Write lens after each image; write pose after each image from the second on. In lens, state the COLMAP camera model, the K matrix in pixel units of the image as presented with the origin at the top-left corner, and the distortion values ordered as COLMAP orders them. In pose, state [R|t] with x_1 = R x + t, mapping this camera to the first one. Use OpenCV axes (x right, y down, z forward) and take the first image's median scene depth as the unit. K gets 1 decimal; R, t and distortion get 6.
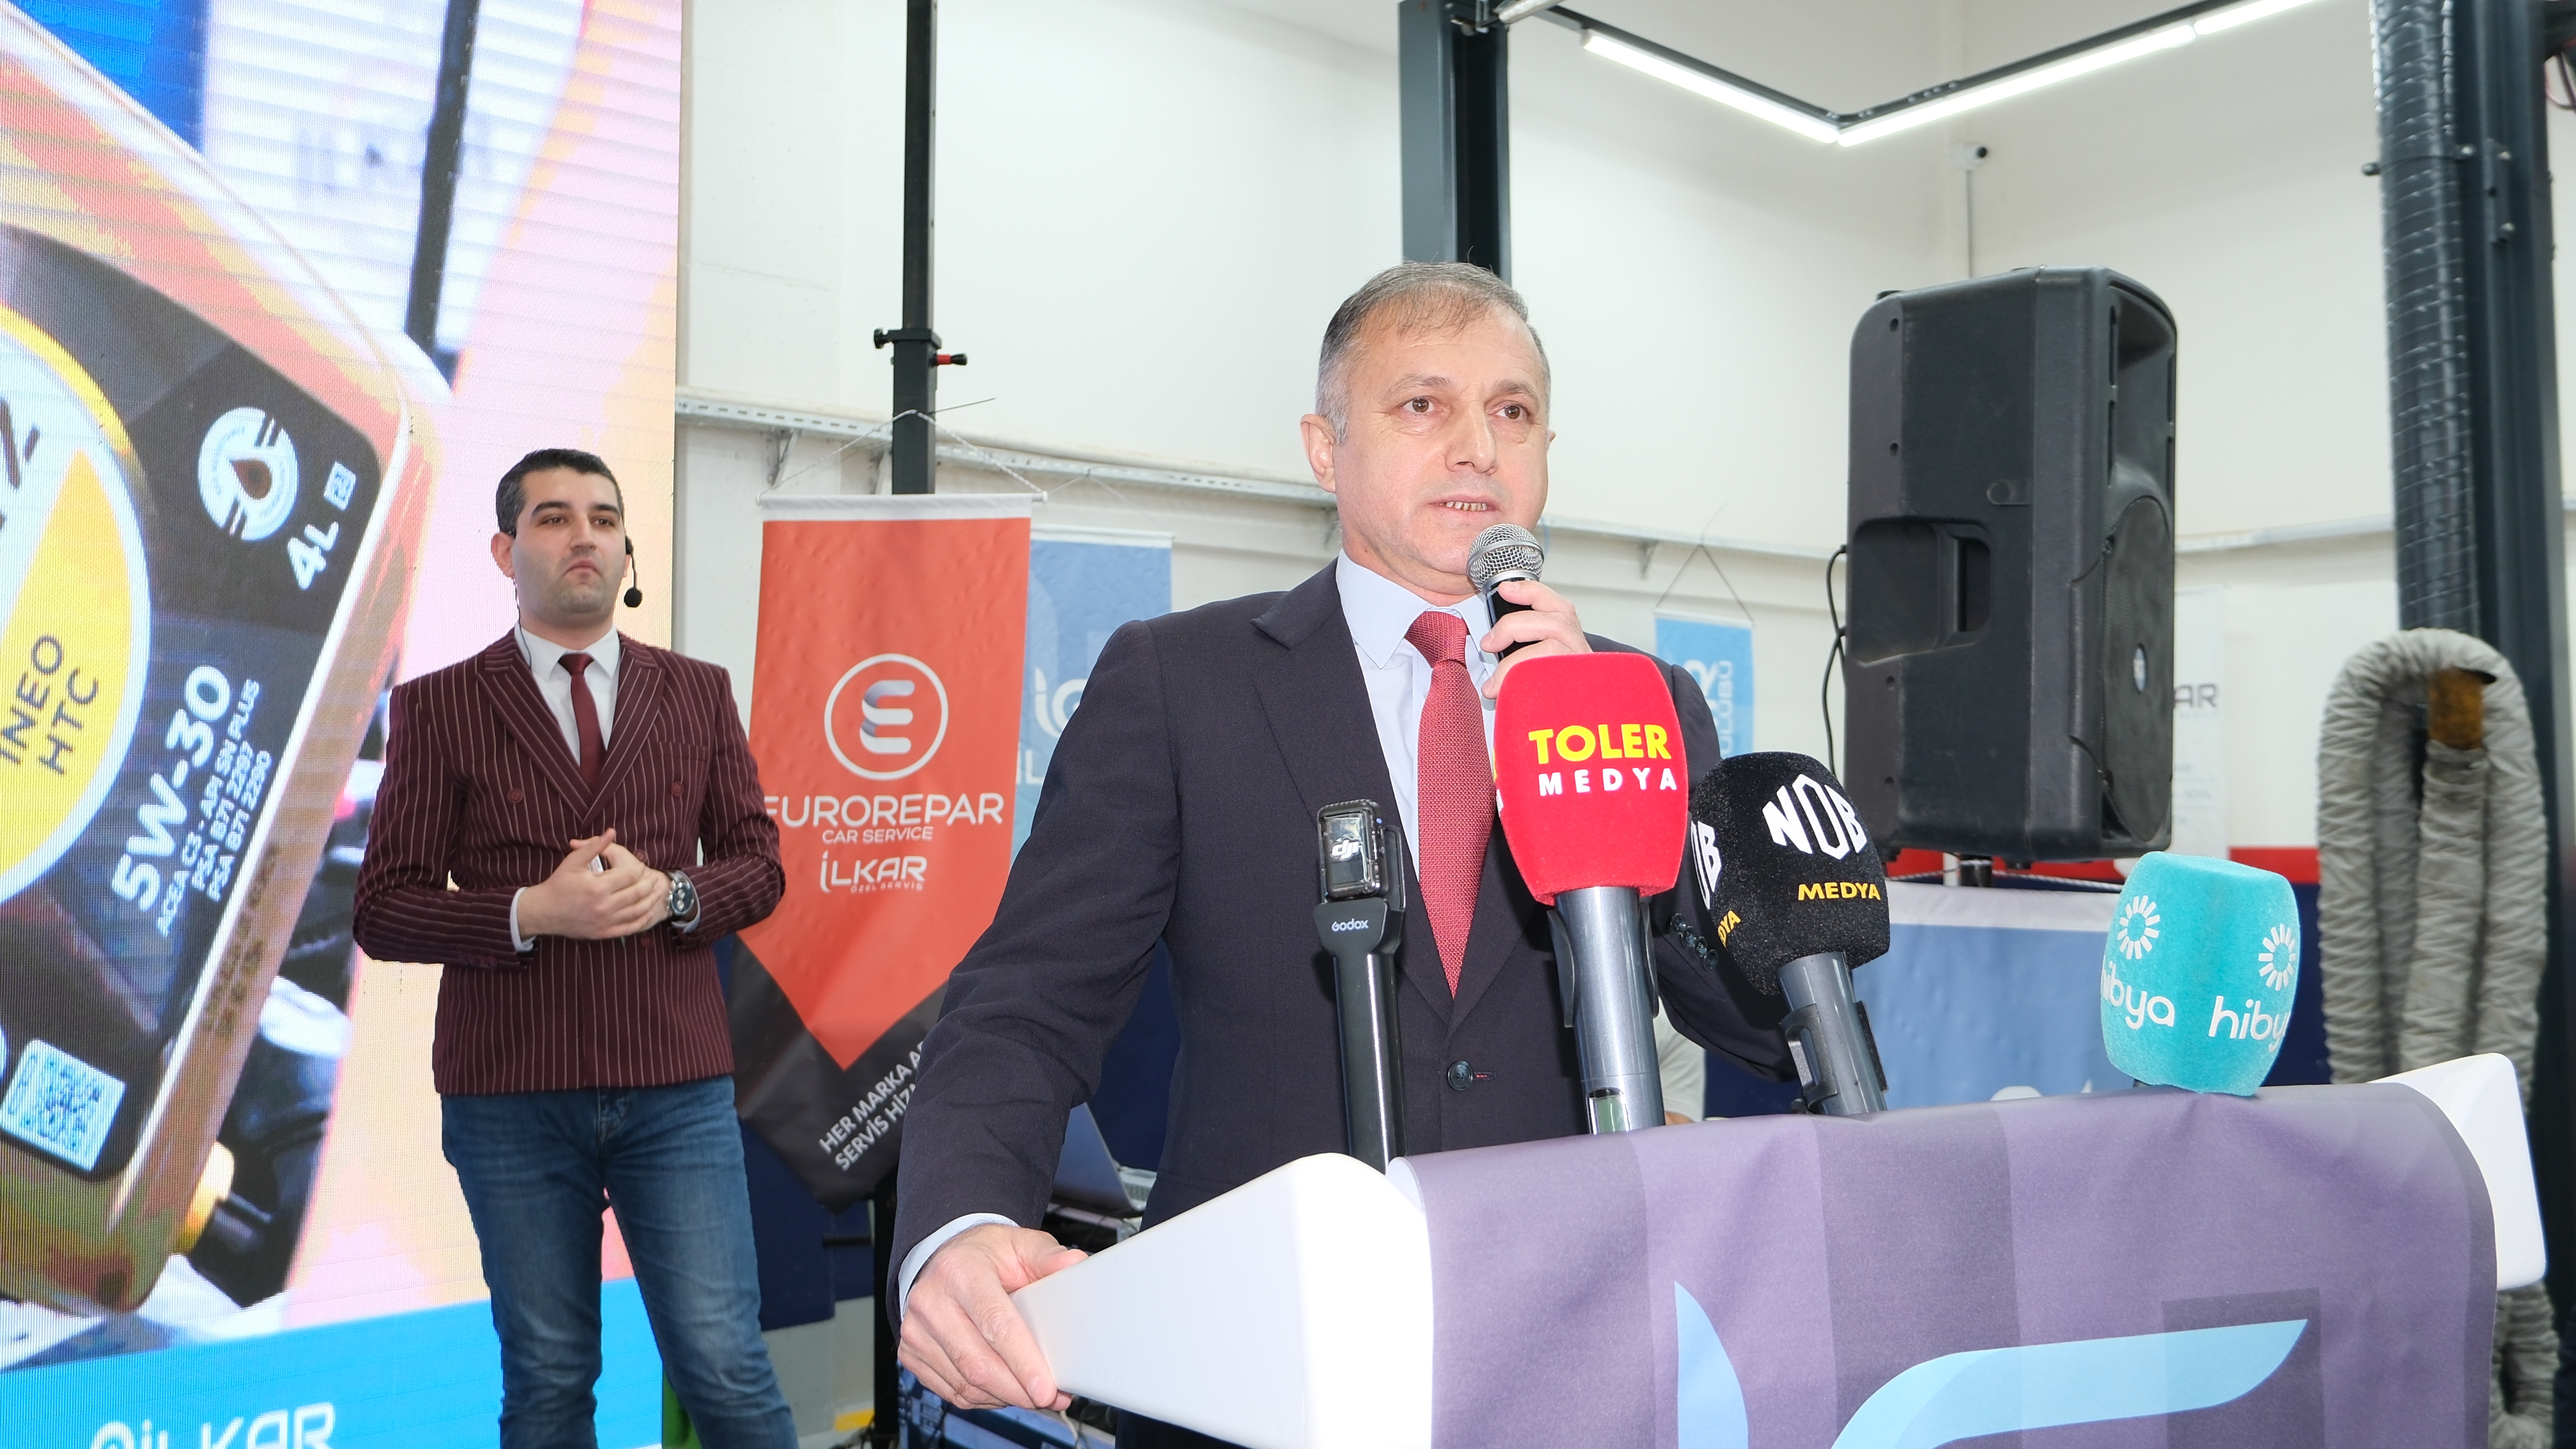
lens RADIAL K [[2064.6, 0, 1295.7], [0, 2064.6, 723.4], [0, 0, 1]] dist [-0.002521, 0.004109]
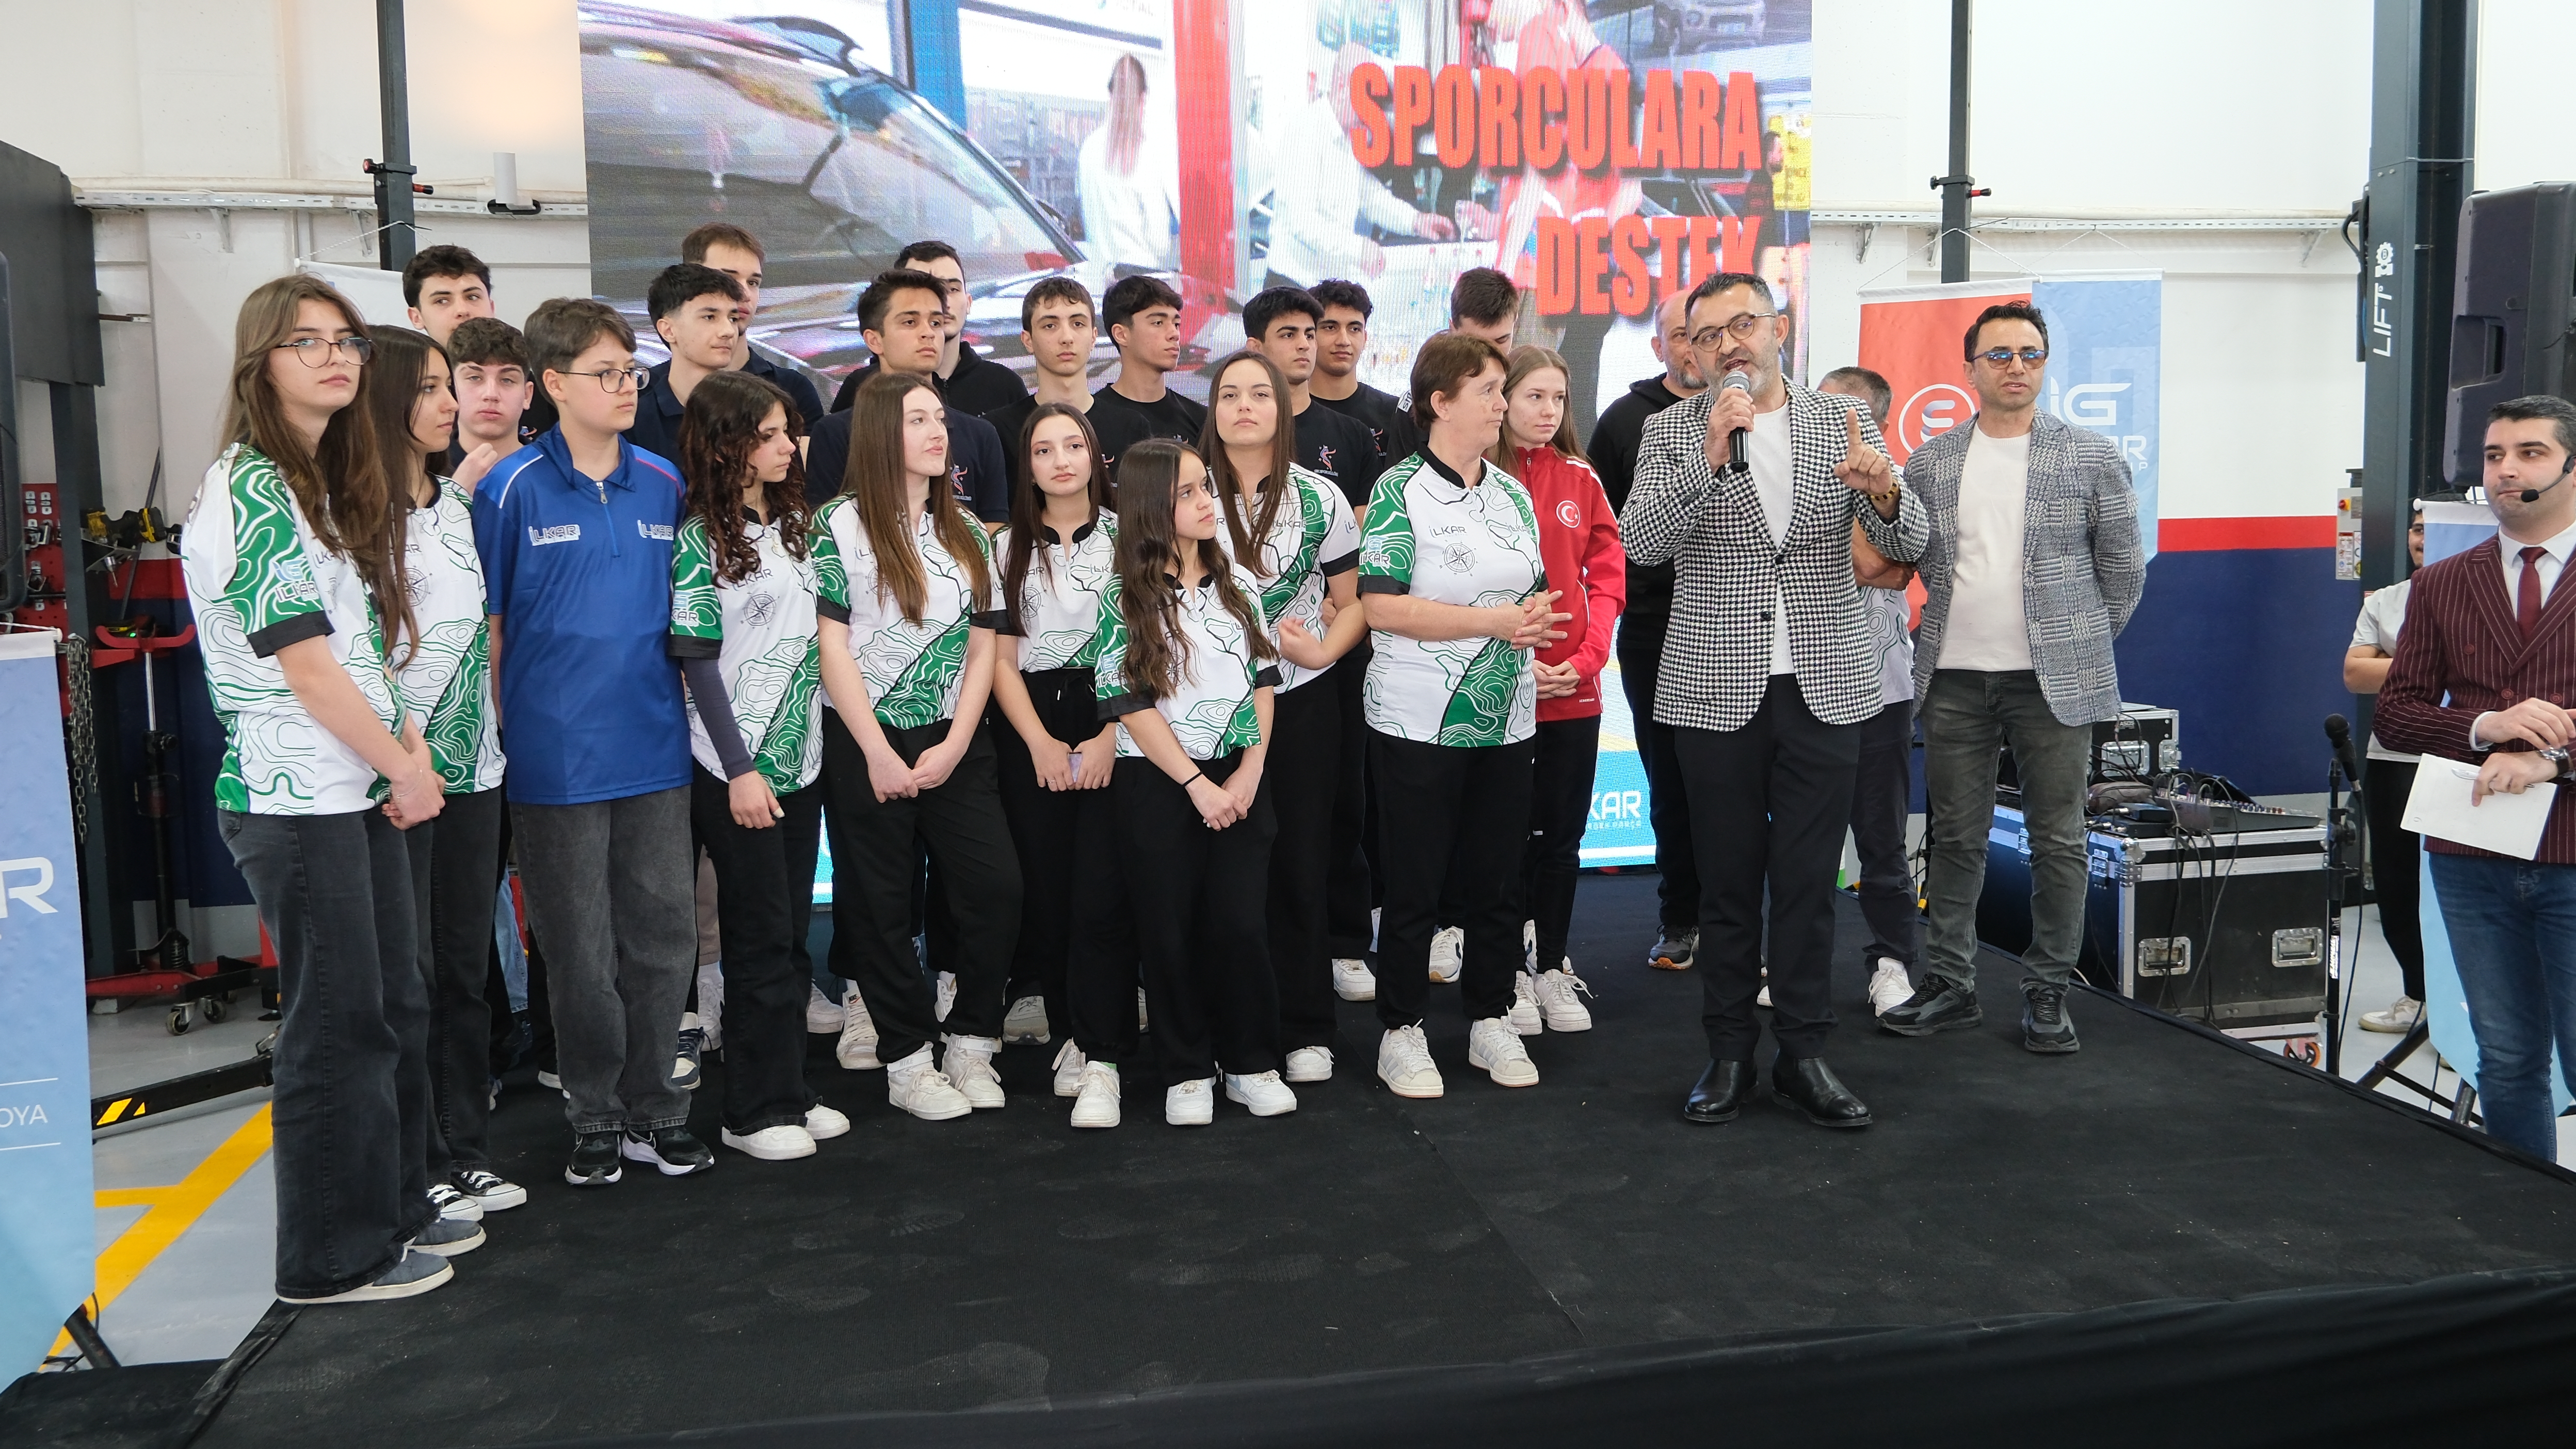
lens RADIAL K [[2064.6, 0, 1294.7], [0, 2064.6, 720.3], [0, 0, 1]] dist [-0.002521, 0.004109]
pose [[0.877750, 0.035287, -0.477818, 0.141478], [0.037317, 0.989220, 0.141605, -0.020467], [0.477664, -0.142124, 0.866971, -0.679083]]
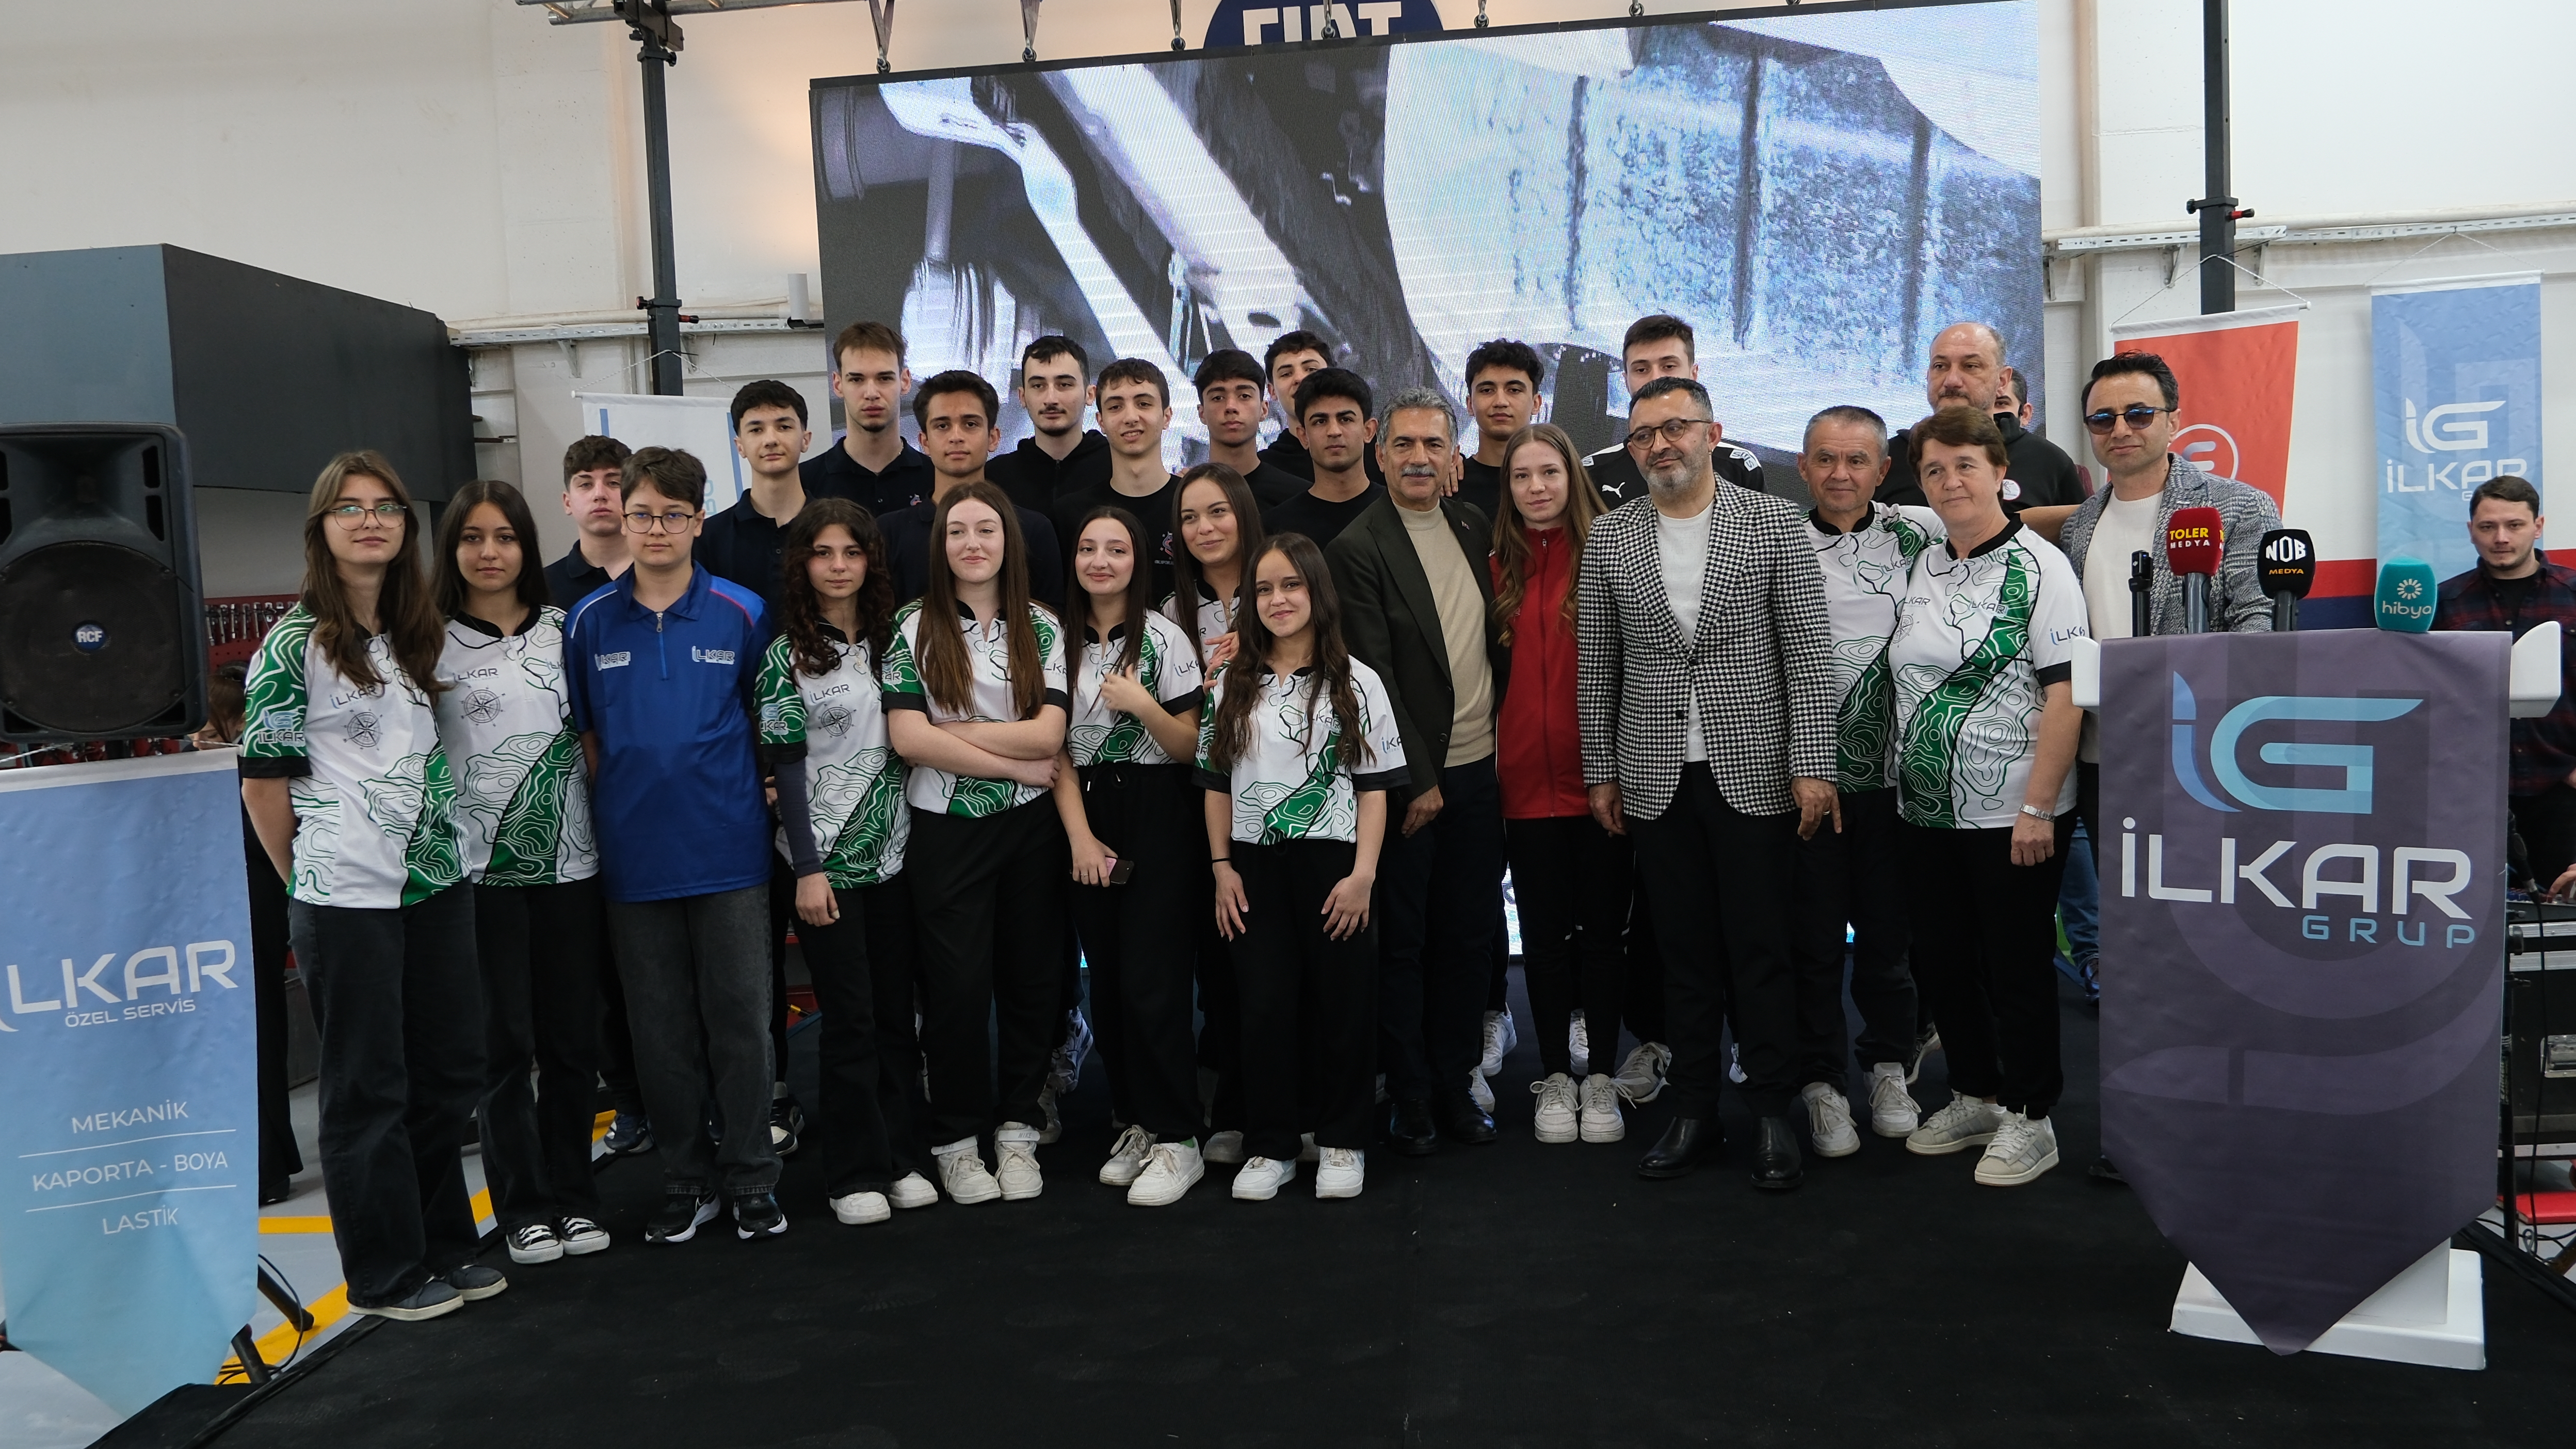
lens RADIAL K [[2064.6, 0, 1283.6], [0, 2064.6, 719.3], [0, 0, 1]] dist [-0.002521, 0.004109]
pose [[0.728910, 0.018250, -0.684366, 0.341394], [0.079744, 0.990577, 0.111349, -0.040210], [0.679949, -0.135738, 0.720586, -0.551461]]
